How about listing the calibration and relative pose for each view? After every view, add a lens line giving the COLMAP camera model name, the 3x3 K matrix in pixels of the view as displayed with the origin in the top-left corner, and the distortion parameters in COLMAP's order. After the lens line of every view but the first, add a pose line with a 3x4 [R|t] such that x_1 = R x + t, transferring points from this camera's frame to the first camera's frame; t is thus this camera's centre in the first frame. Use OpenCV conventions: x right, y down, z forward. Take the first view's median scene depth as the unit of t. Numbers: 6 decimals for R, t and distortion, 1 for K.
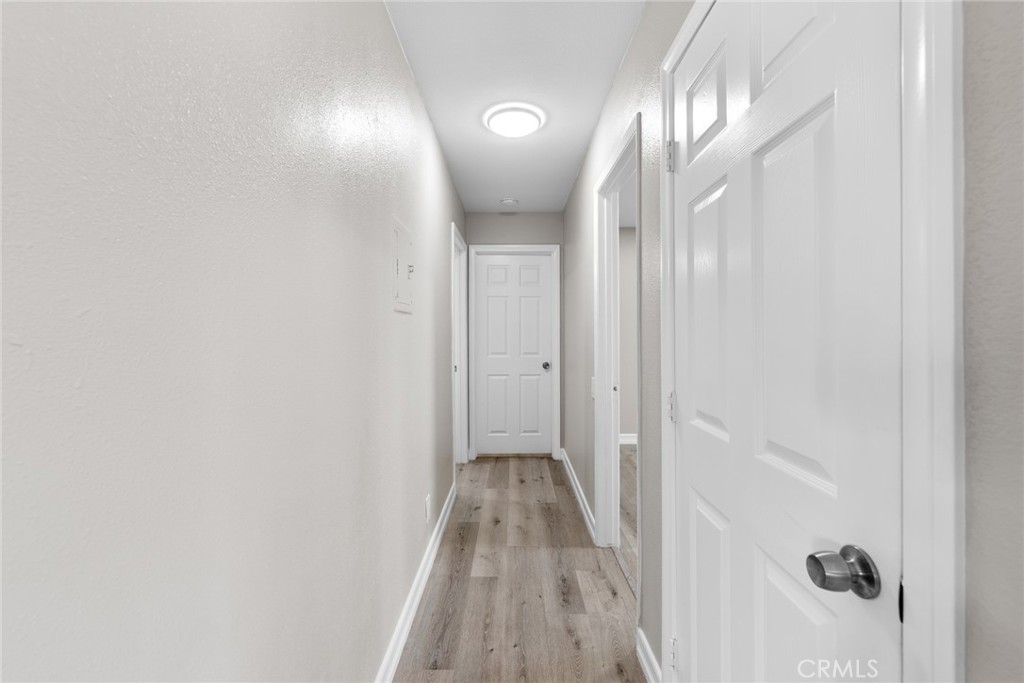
lens RADIAL K [[423.6, 0, 514.8], [0, 423.6, 336.5], [0, 0, 1]] dist [0.000812, -0.000257]
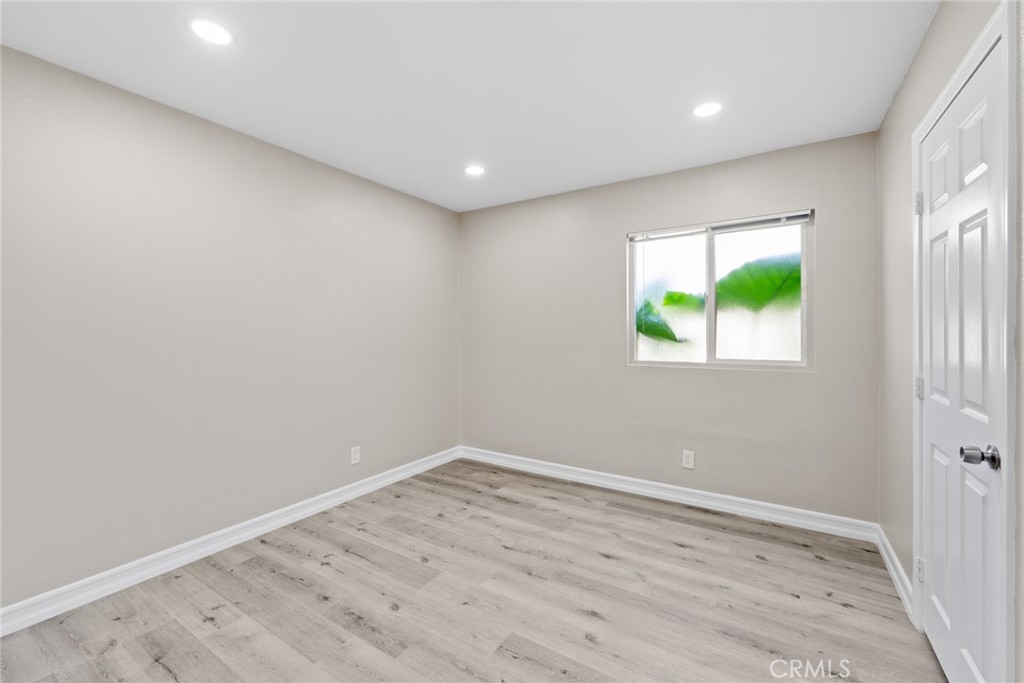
lens RADIAL K [[423.6, 0, 514.3], [0, 423.6, 334.8], [0, 0, 1]] dist [0.000812, -0.000257]
pose [[0.841529, 0.006902, -0.540168, 0.005715], [-0.010863, 0.999932, -0.004148, 0.012690], [0.540102, 0.009359, 0.841547, -0.814535]]
